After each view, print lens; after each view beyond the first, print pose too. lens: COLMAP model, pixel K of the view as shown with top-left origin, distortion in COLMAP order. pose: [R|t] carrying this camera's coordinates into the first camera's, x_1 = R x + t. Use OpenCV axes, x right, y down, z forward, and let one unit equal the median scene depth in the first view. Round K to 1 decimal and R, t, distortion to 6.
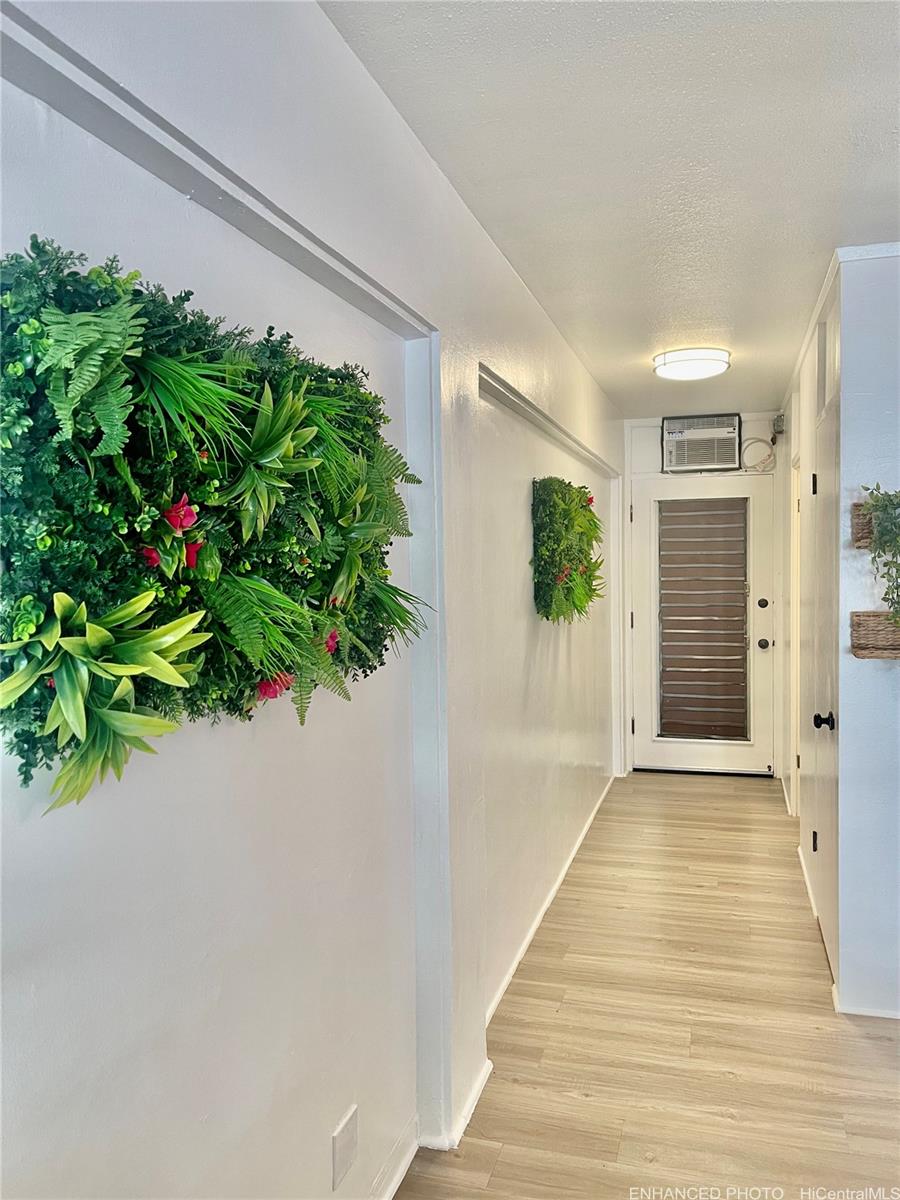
lens RADIAL K [[902.2, 0, 454.3], [0, 902.2, 609.7], [0, 0, 1]] dist [0.074663, -0.088787]
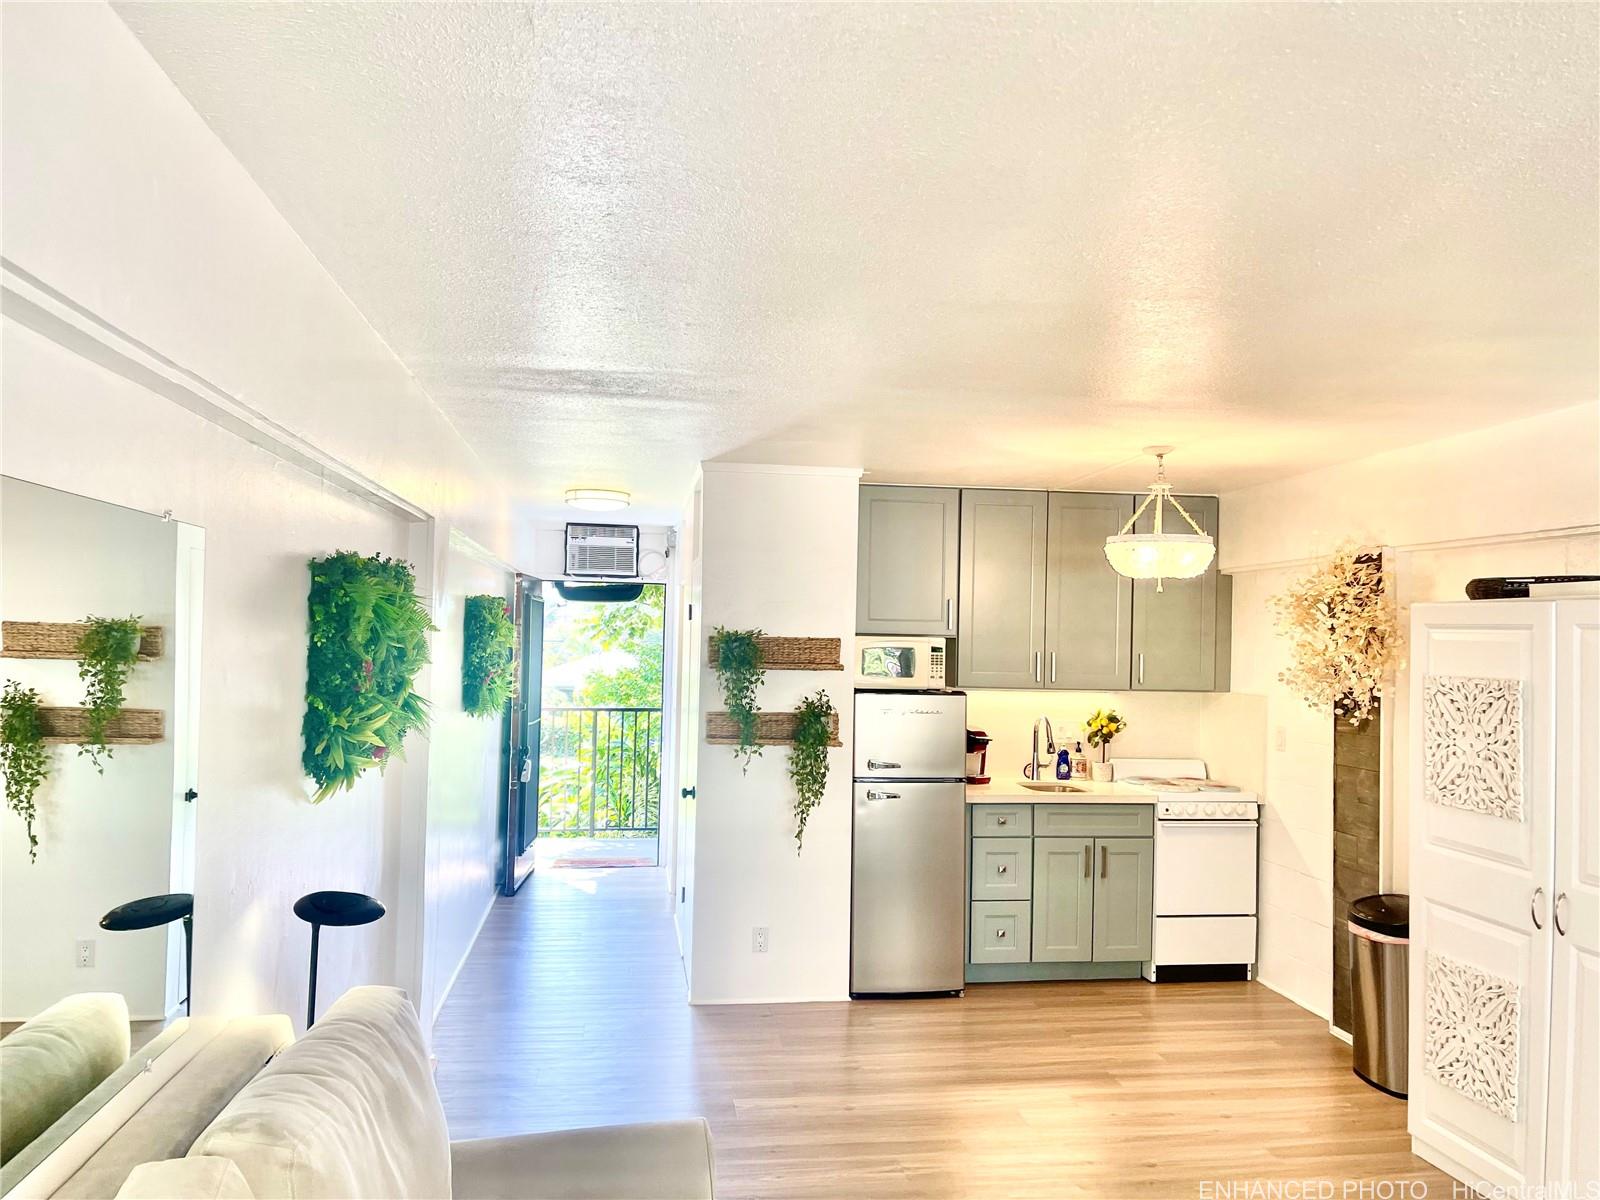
lens RADIAL K [[1200.5, 0, 799.8], [0, 1200.5, 605.8], [0, 0, 1]] dist [0.028443, -0.005635]
pose [[0.905556, 0.049780, 0.421297, -0.354317], [-0.015769, 0.996355, -0.083833, -0.013426], [-0.423934, 0.069272, 0.903040, -1.186310]]
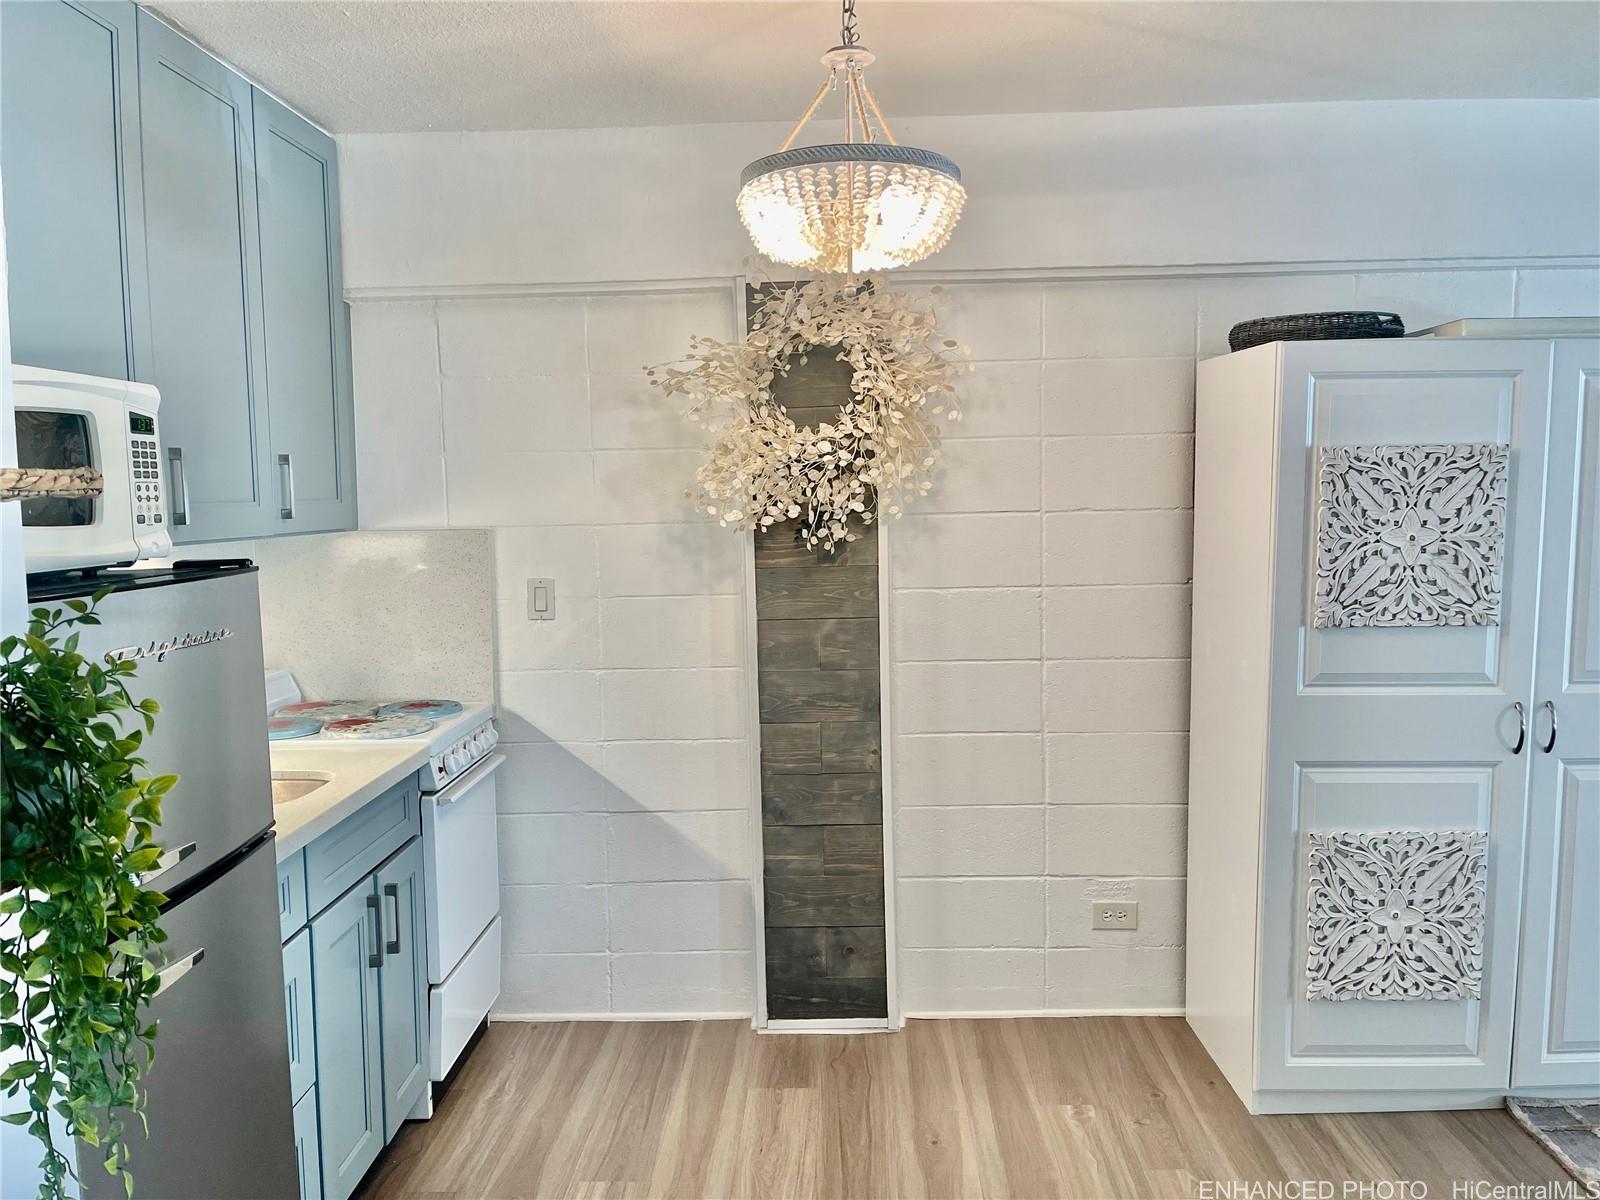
lens RADIAL K [[1202.9, 0, 791.8], [0, 1202.9, 600.7], [0, 0, 1]] dist [0.074663, -0.088787]
pose [[-0.255863, -0.063103, 0.964651, 0.257786], [0.075893, 0.993476, 0.085118, -0.074908], [-0.963730, 0.094988, -0.249404, 1.215759]]
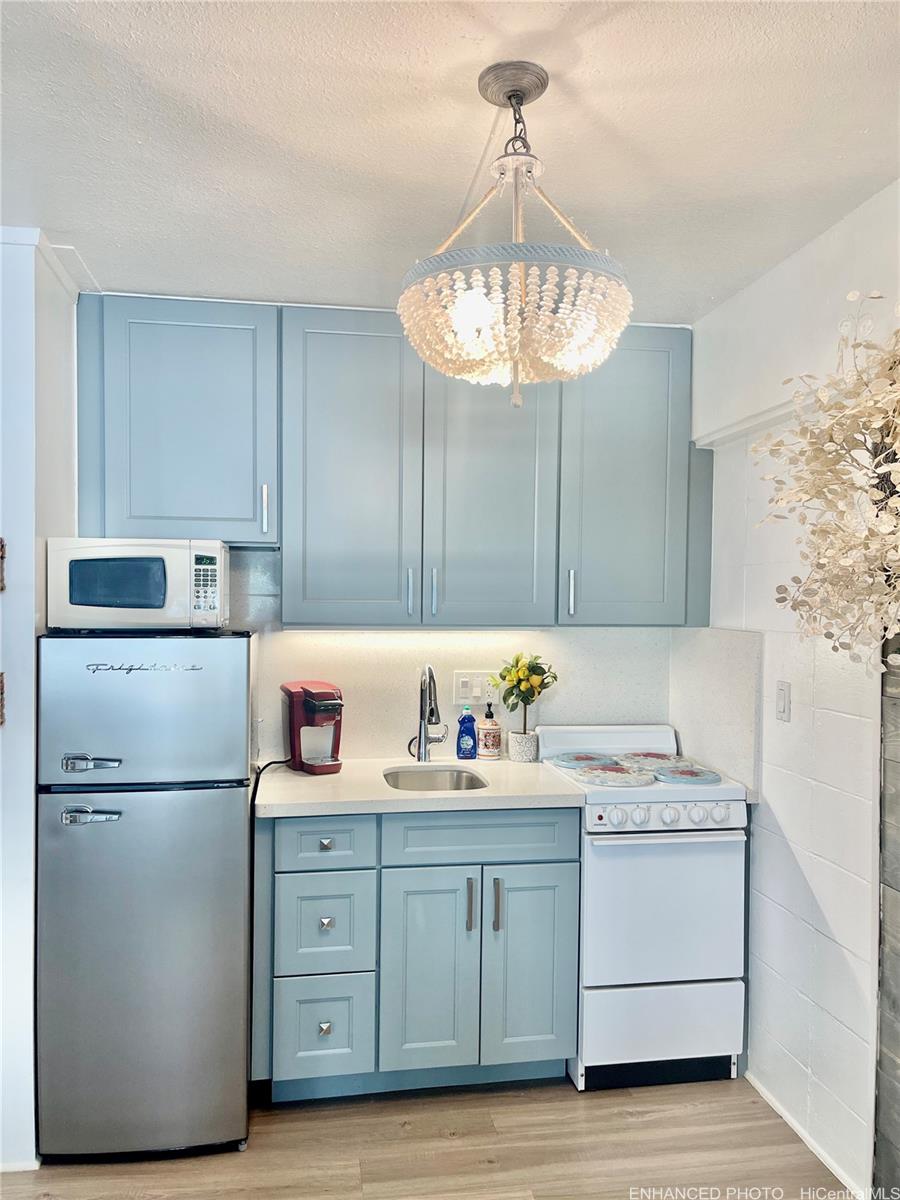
lens RADIAL K [[902.2, 0, 454.3], [0, 902.2, 609.7], [0, 0, 1]] dist [0.074663, -0.088787]
pose [[0.896341, 0.020850, 0.442876, 0.992470], [-0.002756, 0.999136, -0.041462, -0.034801], [-0.443358, 0.035943, 0.895624, 0.059283]]
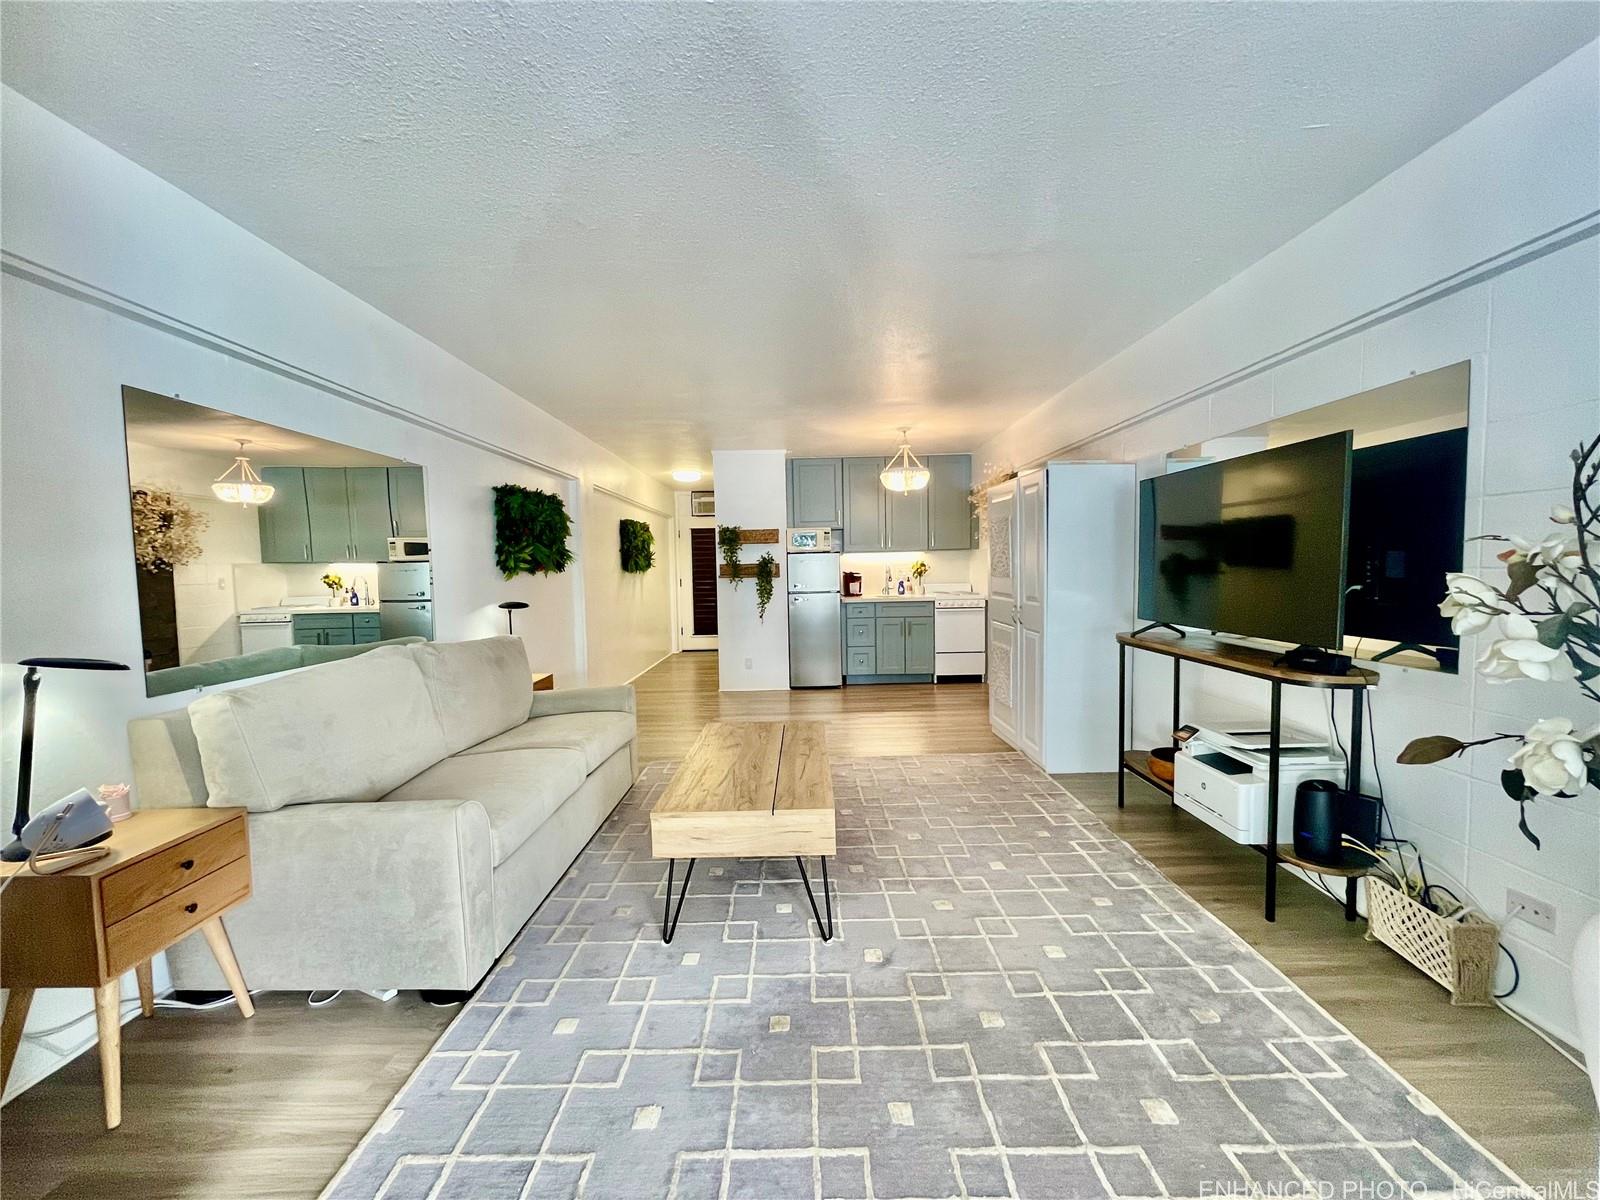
lens RADIAL K [[637.5, 0, 798.2], [0, 637.5, 605.7], [0, 0, 1]] dist [-0.001652, 0.000277]
pose [[0.959712, -0.016823, 0.280481, 0.111891], [0.016348, 0.999858, 0.004035, 0.221468], [-0.280509, 0.000713, 0.959851, -1.903436]]
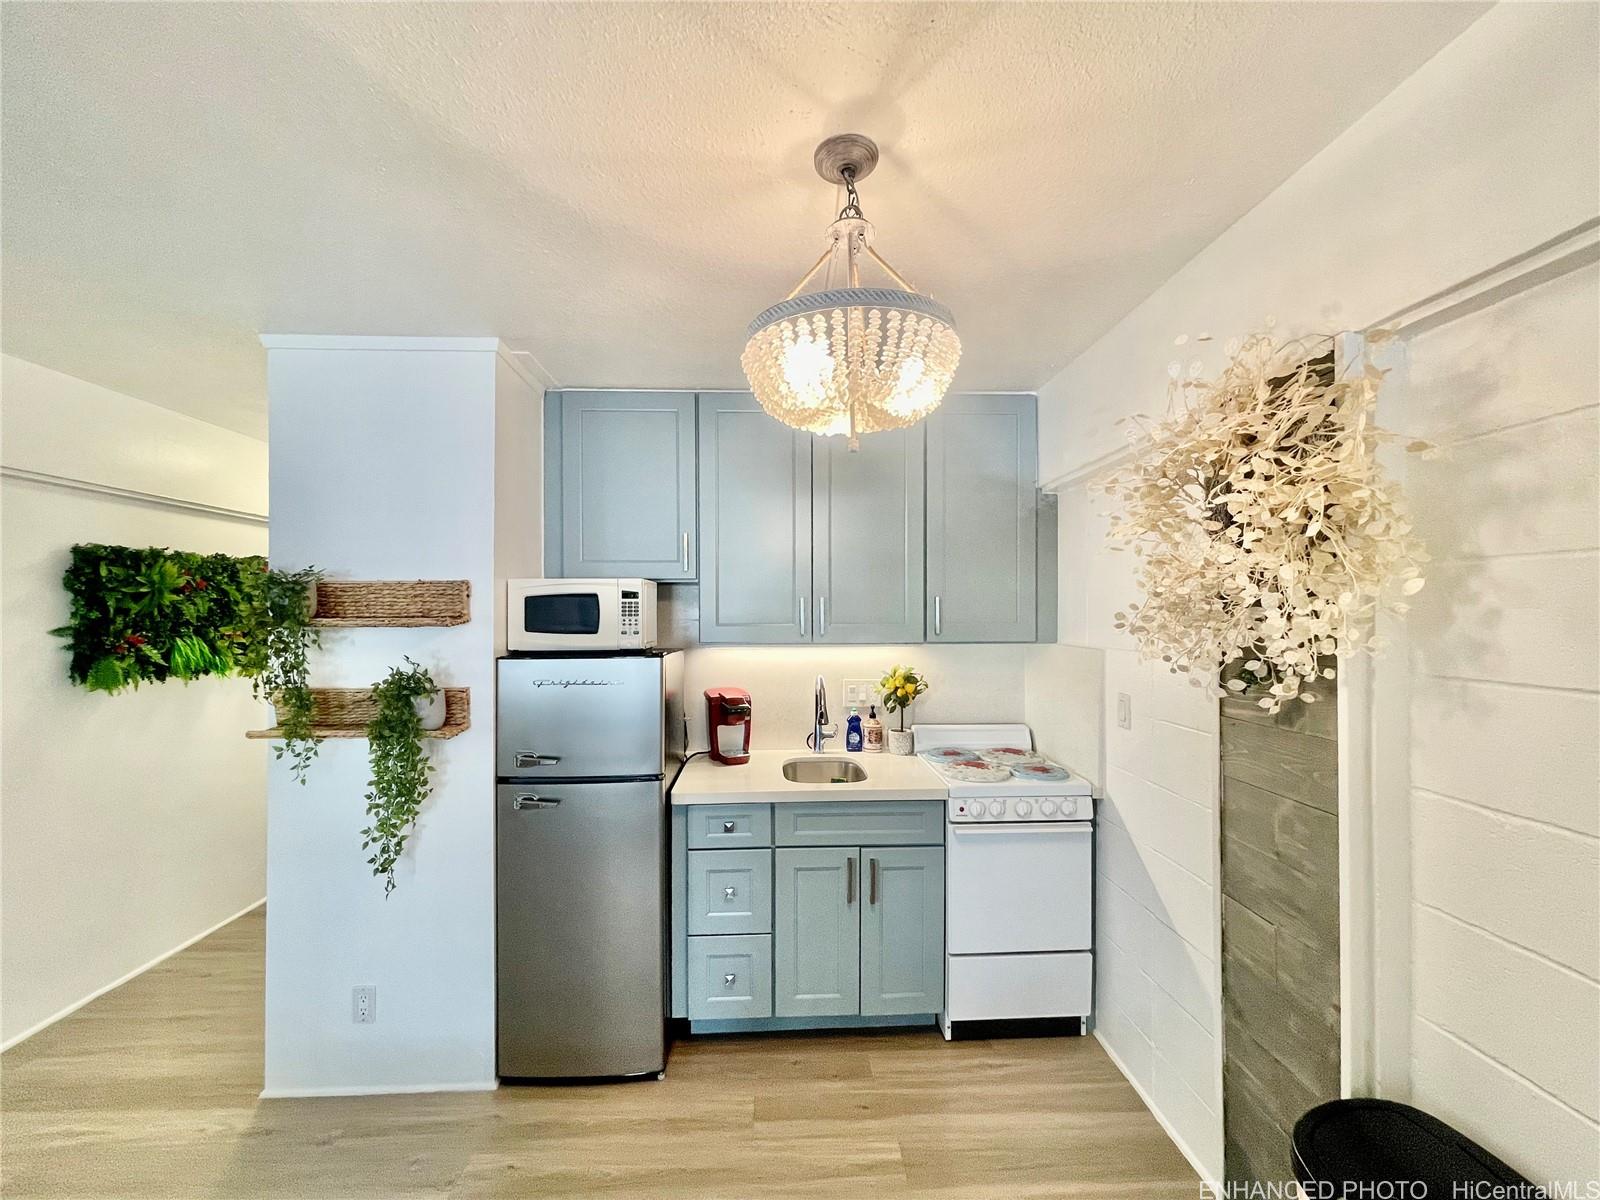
lens RADIAL K [[637.5, 0, 798.2], [0, 637.5, 605.7], [0, 0, 1]] dist [-0.001652, 0.000277]
pose [[0.944796, 0.018985, 0.327109, 1.167239], [0.002217, 0.997927, -0.064321, -0.067361], [-0.327652, 0.061495, 0.942795, 0.222697]]
